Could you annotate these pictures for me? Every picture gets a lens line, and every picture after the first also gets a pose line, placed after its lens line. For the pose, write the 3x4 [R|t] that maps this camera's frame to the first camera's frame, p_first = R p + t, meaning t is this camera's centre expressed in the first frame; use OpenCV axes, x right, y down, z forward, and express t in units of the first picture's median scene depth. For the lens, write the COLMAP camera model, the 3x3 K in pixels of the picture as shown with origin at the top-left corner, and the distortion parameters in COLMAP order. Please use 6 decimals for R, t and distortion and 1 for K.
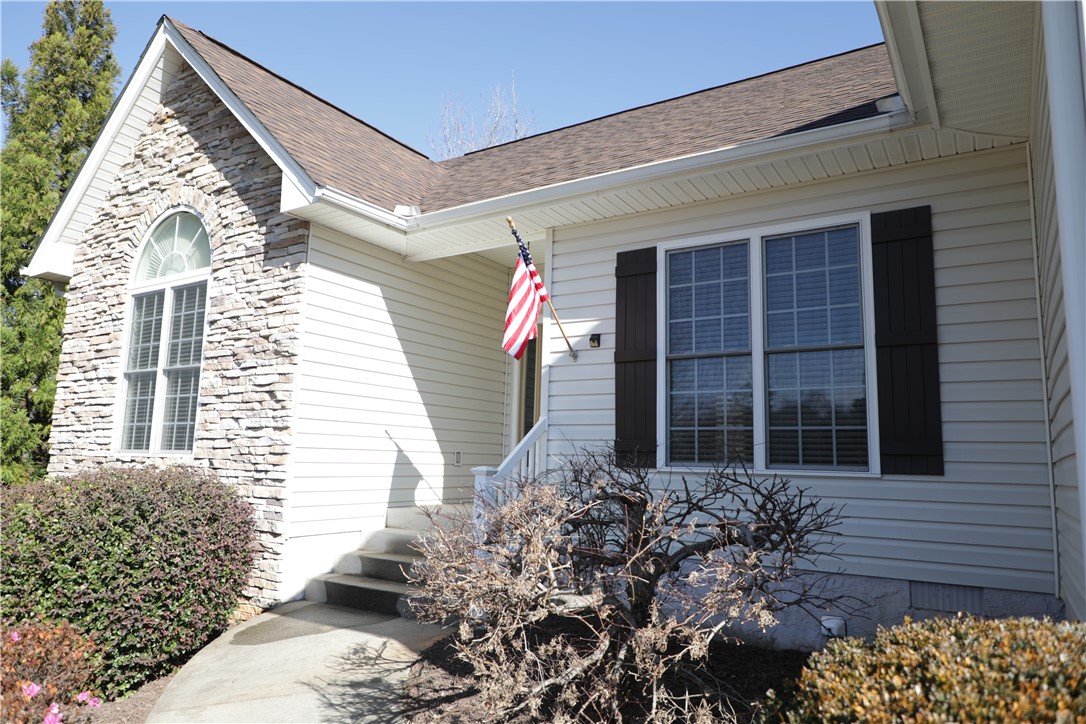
lens RADIAL K [[706.7, 0, 543.0], [0, 706.7, 362.0], [0, 0, 1]] dist [-0.005743, -0.000984]
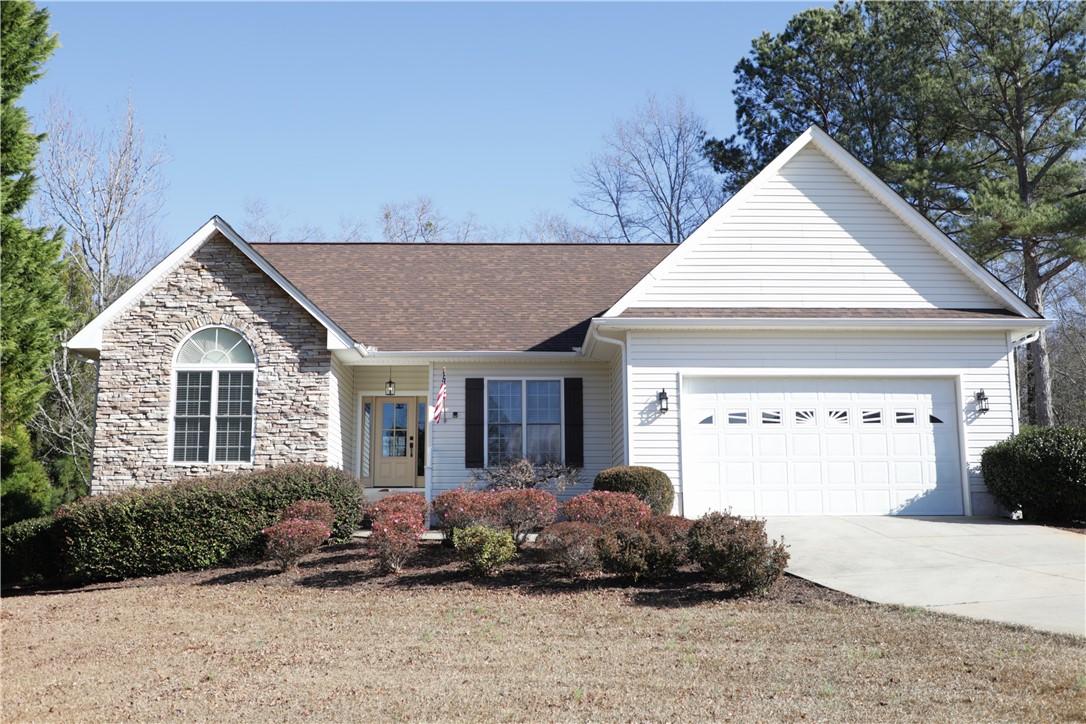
lens RADIAL K [[706.7, 0, 543.0], [0, 706.7, 362.0], [0, 0, 1]] dist [-0.005743, -0.000984]
pose [[0.851148, 0.083562, 0.518232, -0.844868], [-0.052257, 0.995832, -0.074746, -0.041362], [-0.522319, 0.036538, 0.851967, -1.077901]]
